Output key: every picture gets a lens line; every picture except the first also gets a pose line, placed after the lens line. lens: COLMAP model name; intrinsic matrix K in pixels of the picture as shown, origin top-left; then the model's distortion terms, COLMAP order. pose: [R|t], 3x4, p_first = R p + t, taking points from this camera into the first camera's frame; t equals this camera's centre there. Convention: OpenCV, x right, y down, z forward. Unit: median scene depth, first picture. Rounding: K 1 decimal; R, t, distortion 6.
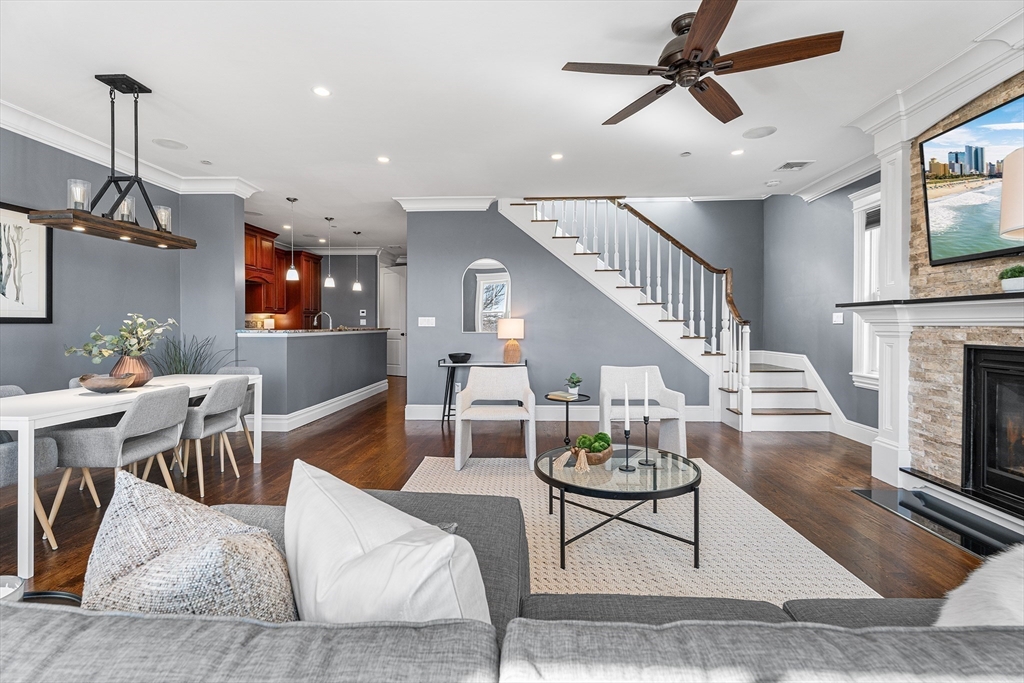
lens RADIAL K [[466.9, 0, 511.1], [0, 466.9, 326.8], [0, 0, 1]] dist [0.000433, -0.000895]
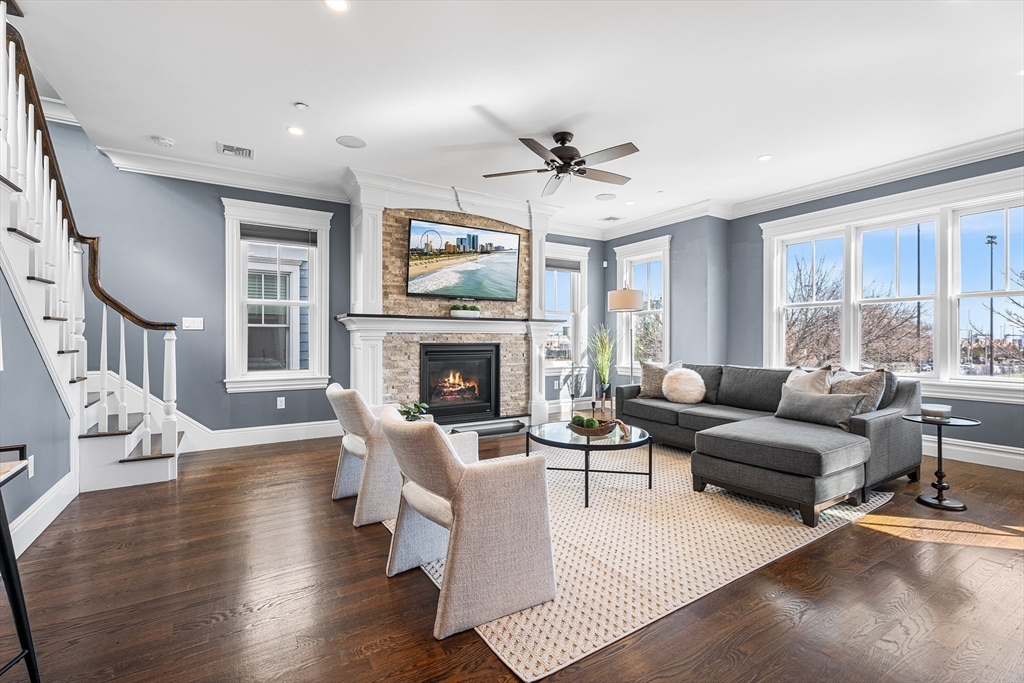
lens RADIAL K [[466.9, 0, 516.5], [0, 466.9, 337.2], [0, 0, 1]] dist [0.000433, -0.000895]
pose [[-0.592132, -0.005546, 0.805822, -0.546702], [-0.000392, 0.999978, 0.006594, 0.002380], [-0.805841, 0.003589, -0.592121, 1.428805]]
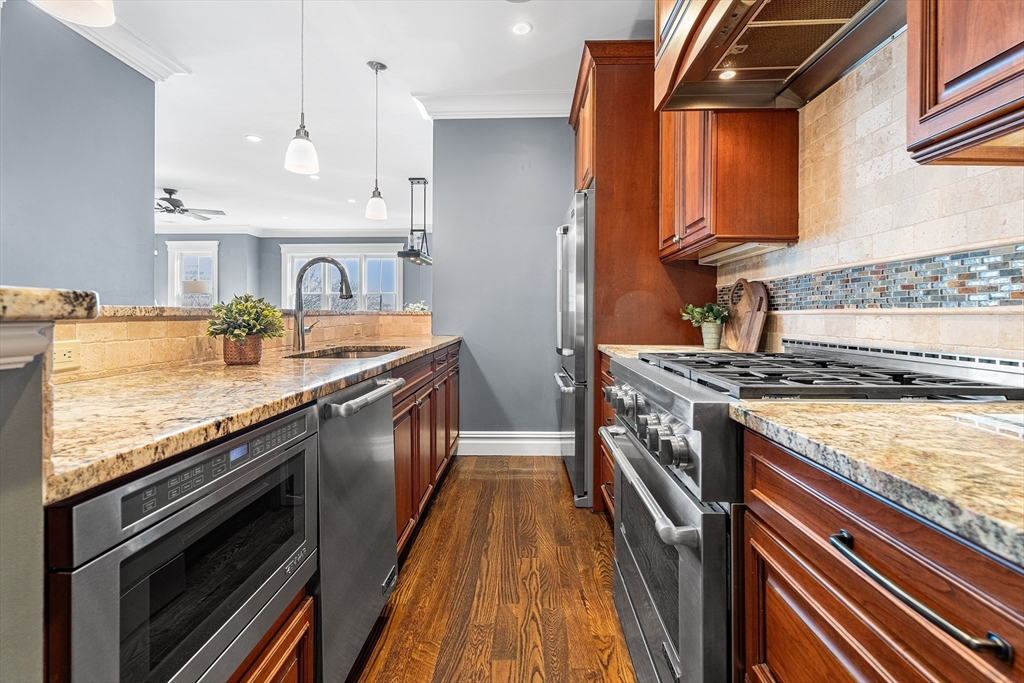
lens RADIAL K [[466.9, 0, 513.0], [0, 466.9, 313.8], [0, 0, 1]] dist [0.000433, -0.000895]
pose [[-0.999371, -0.006161, -0.034920, -1.029996], [-0.006255, 0.999977, 0.002579, 0.013129], [0.034903, 0.002796, -0.999387, 2.606005]]
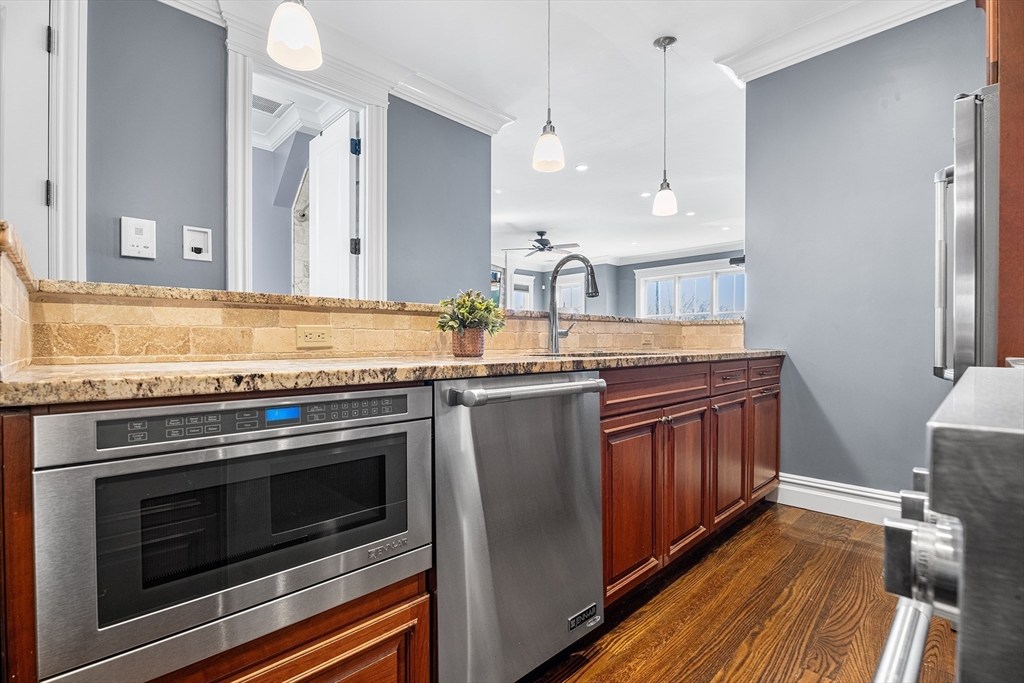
lens RADIAL K [[466.9, 0, 518.0], [0, 466.9, 344.4], [0, 0, 1]] dist [0.000433, -0.000895]
pose [[-0.748791, -0.008281, 0.662754, -1.141393], [0.000102, 0.999921, 0.012608, 0.046528], [-0.662806, 0.009508, -0.748731, 2.465376]]
